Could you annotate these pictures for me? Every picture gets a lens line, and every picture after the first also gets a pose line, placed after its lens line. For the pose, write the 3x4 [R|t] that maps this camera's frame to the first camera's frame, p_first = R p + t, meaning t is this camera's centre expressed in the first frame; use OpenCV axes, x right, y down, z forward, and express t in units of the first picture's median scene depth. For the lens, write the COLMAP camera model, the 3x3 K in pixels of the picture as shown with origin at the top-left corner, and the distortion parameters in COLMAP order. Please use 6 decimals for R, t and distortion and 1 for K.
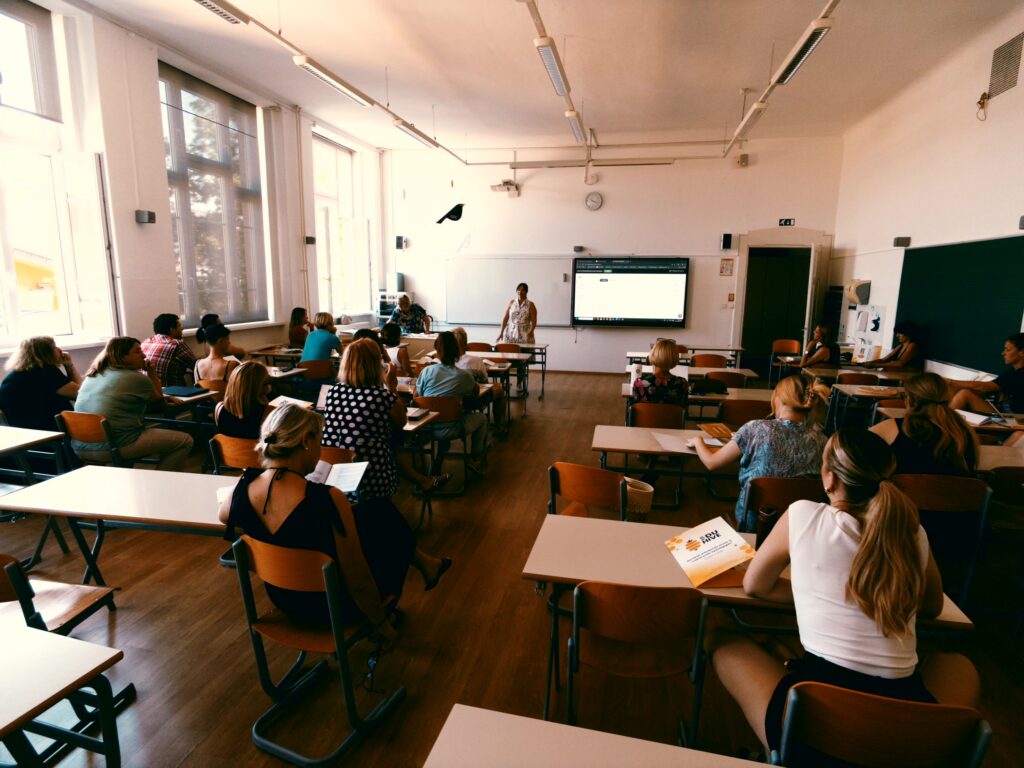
lens RADIAL K [[587.2, 0, 512.9], [0, 587.2, 389.2], [0, 0, 1]] dist [-0.010151, 0.002004]
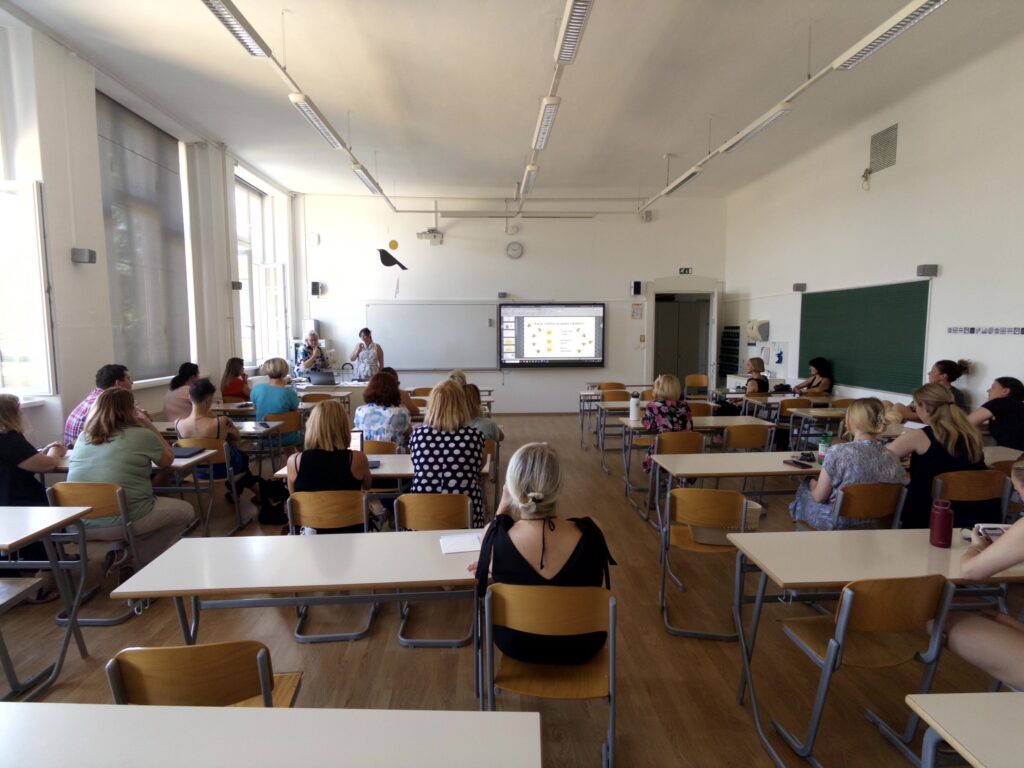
lens RADIAL K [[587.2, 0, 516.0], [0, 587.2, 385.0], [0, 0, 1]] dist [-0.010151, 0.002004]
pose [[0.966749, -0.039313, 0.252687, -0.237714], [0.061329, 0.994919, -0.079847, 0.004541], [-0.248264, 0.092689, 0.964248, 0.023770]]
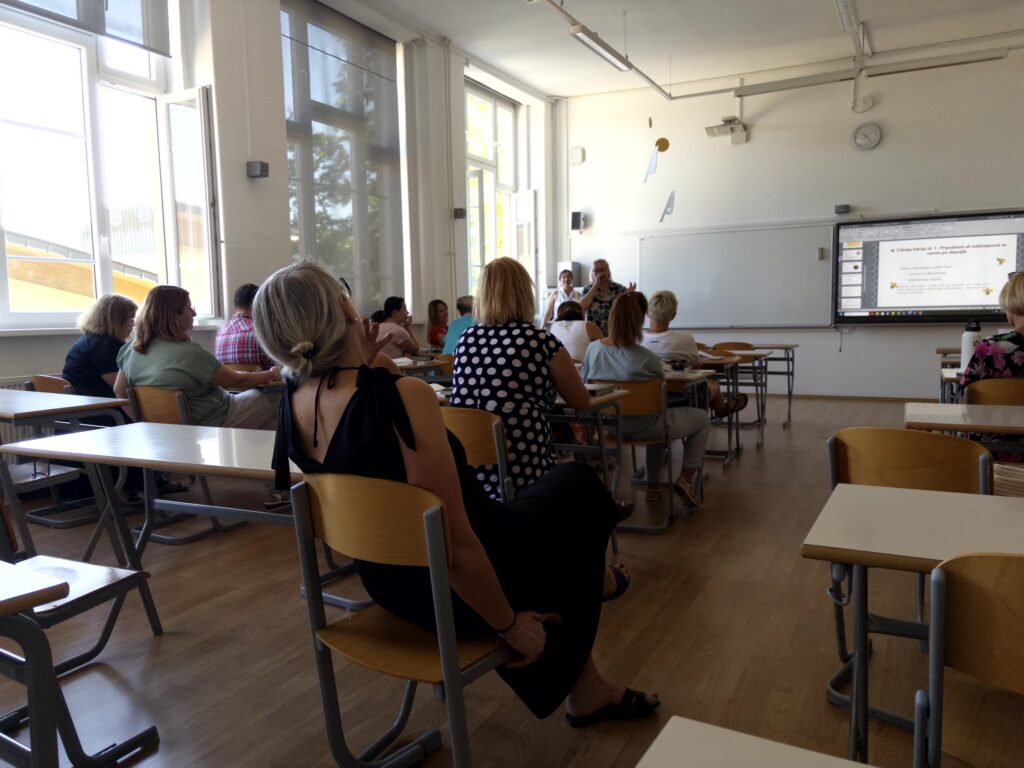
lens RADIAL K [[786.5, 0, 501.5], [0, 786.5, 384.6], [0, 0, 1]] dist [0.050857, -0.041026]
pose [[0.959777, -0.003662, -0.280741, -0.012748], [-0.021851, 0.995908, -0.087694, 0.081531], [0.279913, 0.090301, 0.955769, 0.095064]]
